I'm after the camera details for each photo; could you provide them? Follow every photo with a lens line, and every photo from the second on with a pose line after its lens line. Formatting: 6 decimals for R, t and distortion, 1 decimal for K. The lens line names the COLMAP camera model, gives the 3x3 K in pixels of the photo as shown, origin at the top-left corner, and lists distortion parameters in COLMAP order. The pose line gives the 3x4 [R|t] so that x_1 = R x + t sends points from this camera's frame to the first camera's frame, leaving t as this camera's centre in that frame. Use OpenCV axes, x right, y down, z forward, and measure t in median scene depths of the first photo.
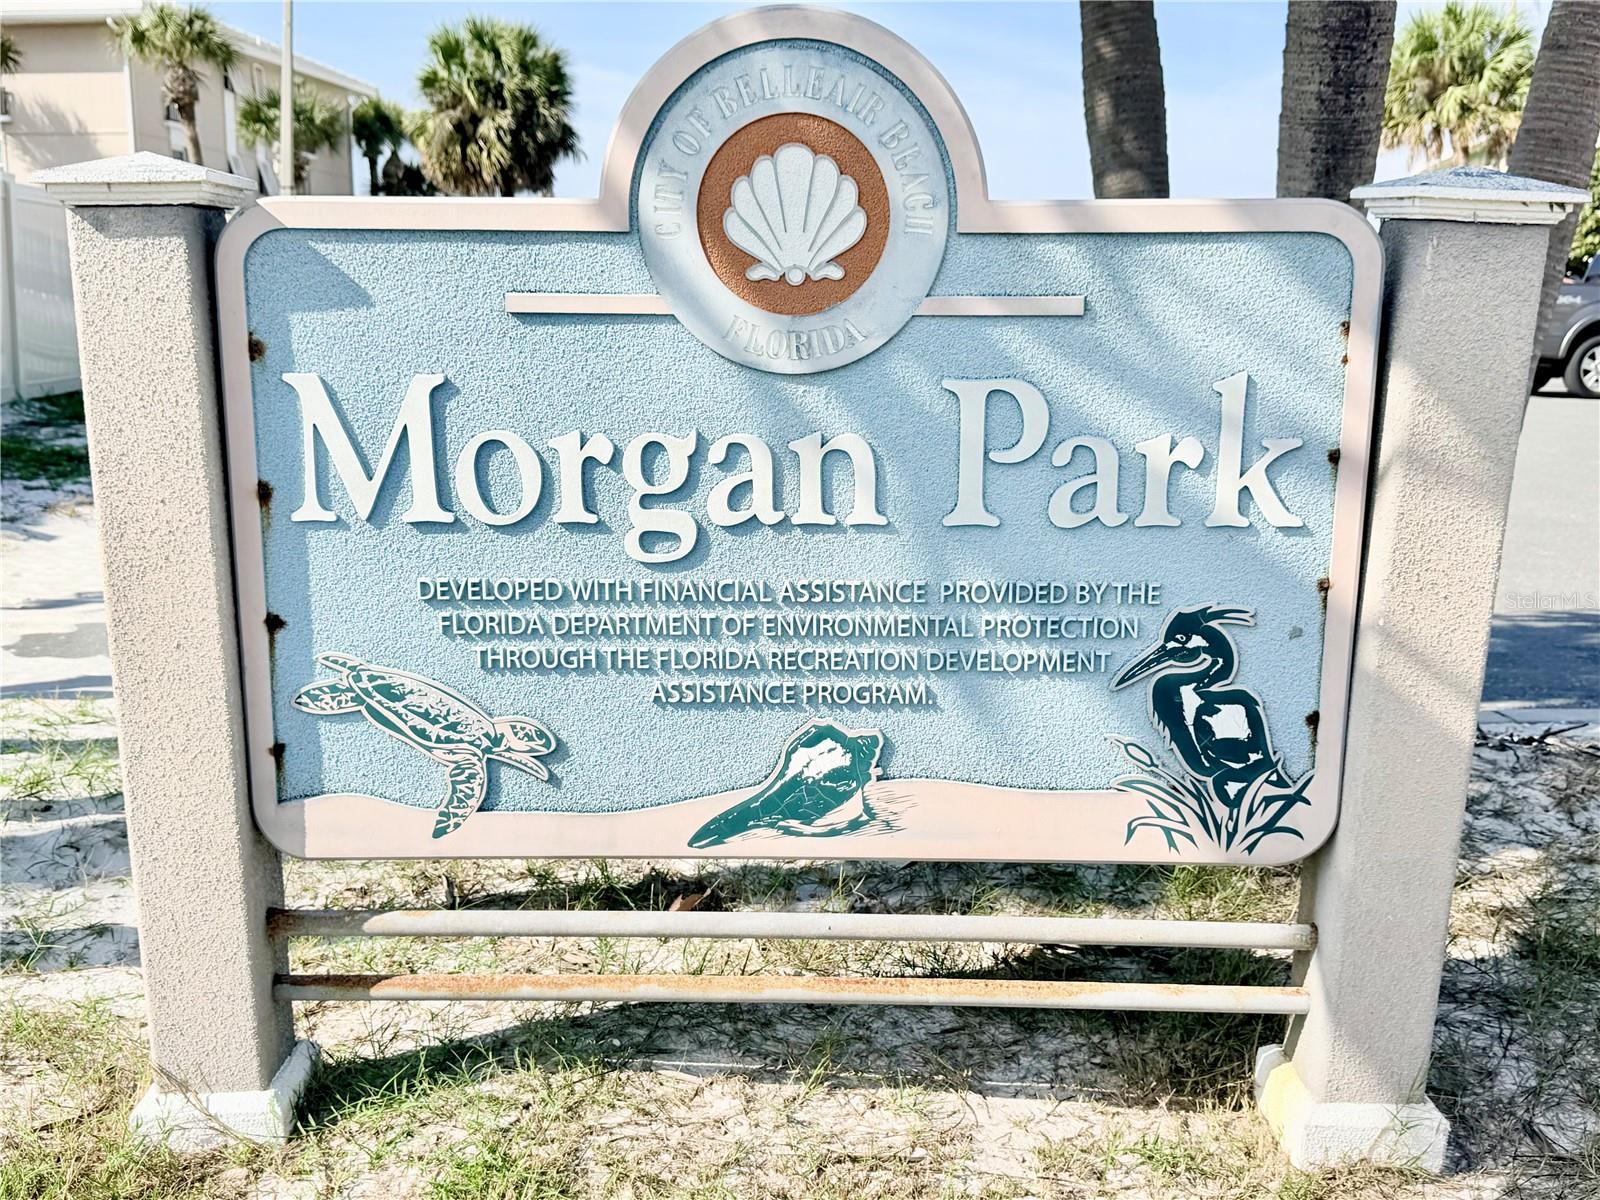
lens RADIAL K [[1632.8, 0, 801.5], [0, 1632.8, 600.3], [0, 0, 1]] dist [0.062107, 0.000000]
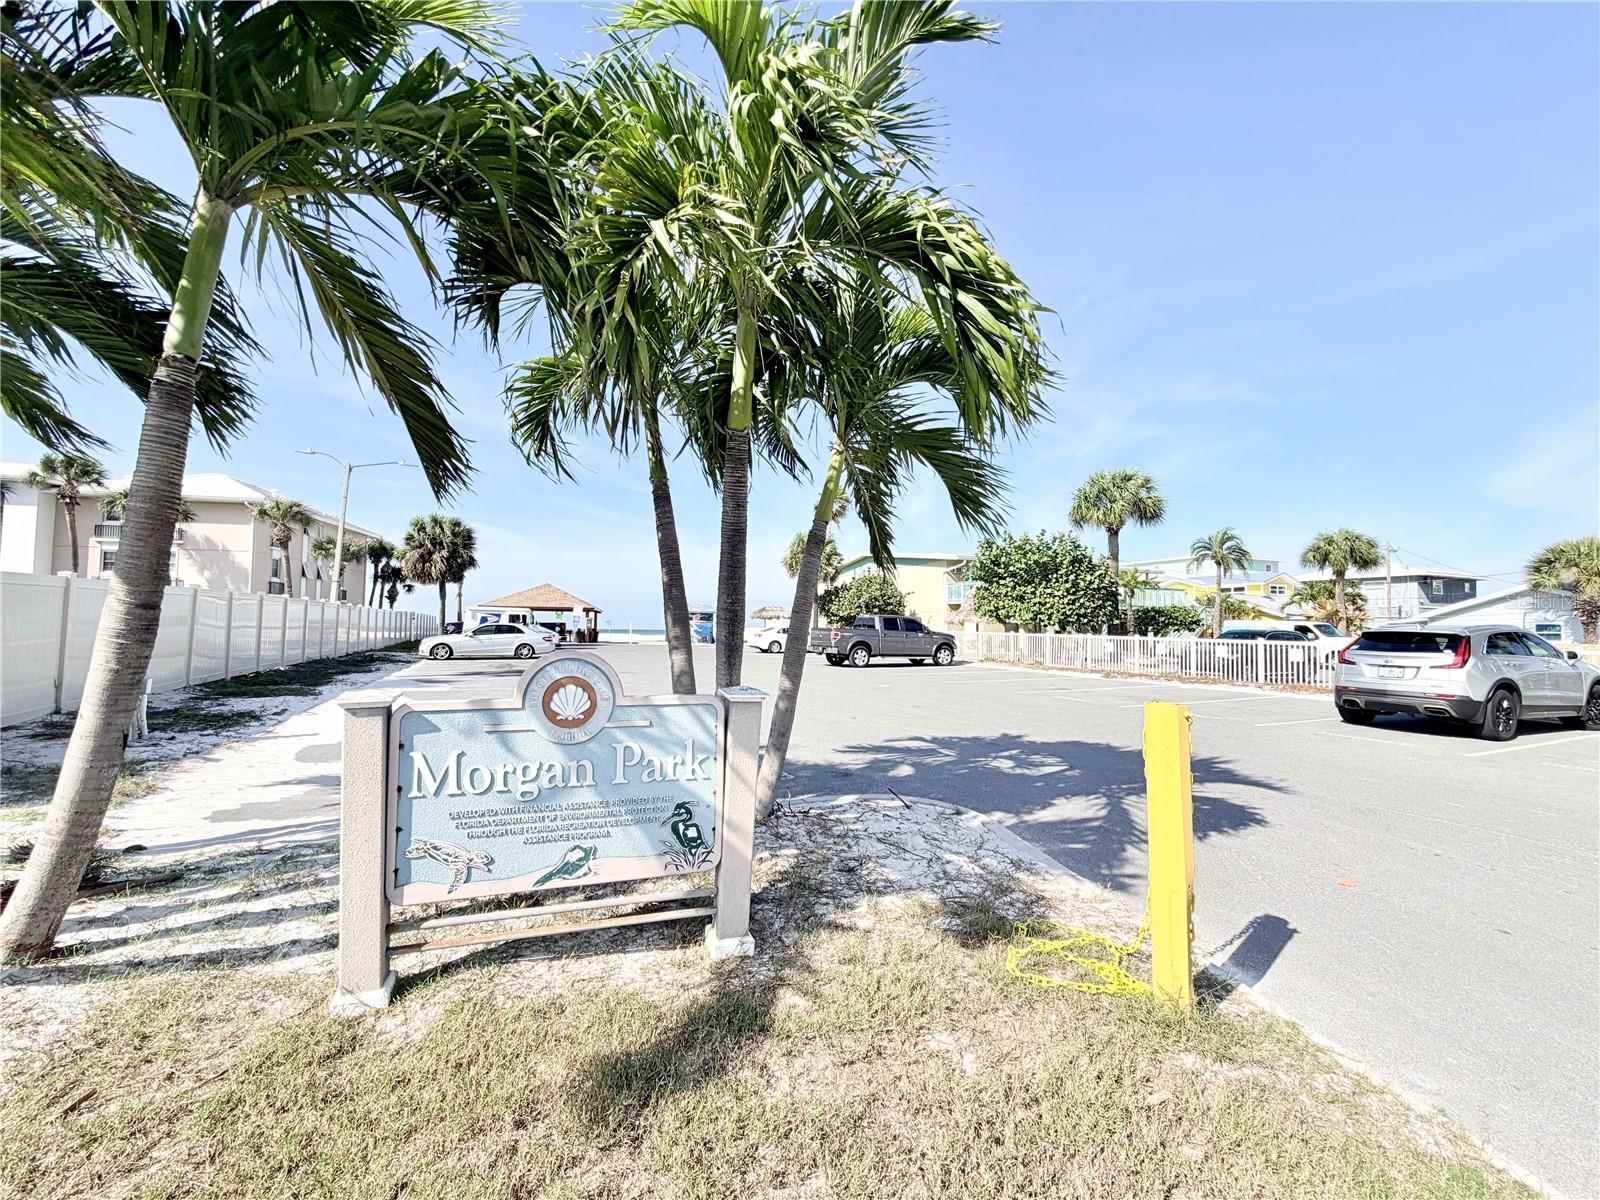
lens RADIAL K [[640.0, 0, 796.2], [0, 640.0, 597.8], [0, 0, 1]] dist [-0.000034, 0.000688]
pose [[0.944347, 0.019384, 0.328379, -0.001762], [0.054211, 0.975442, -0.213480, -0.113863], [-0.324453, 0.219401, 0.920105, -0.493199]]
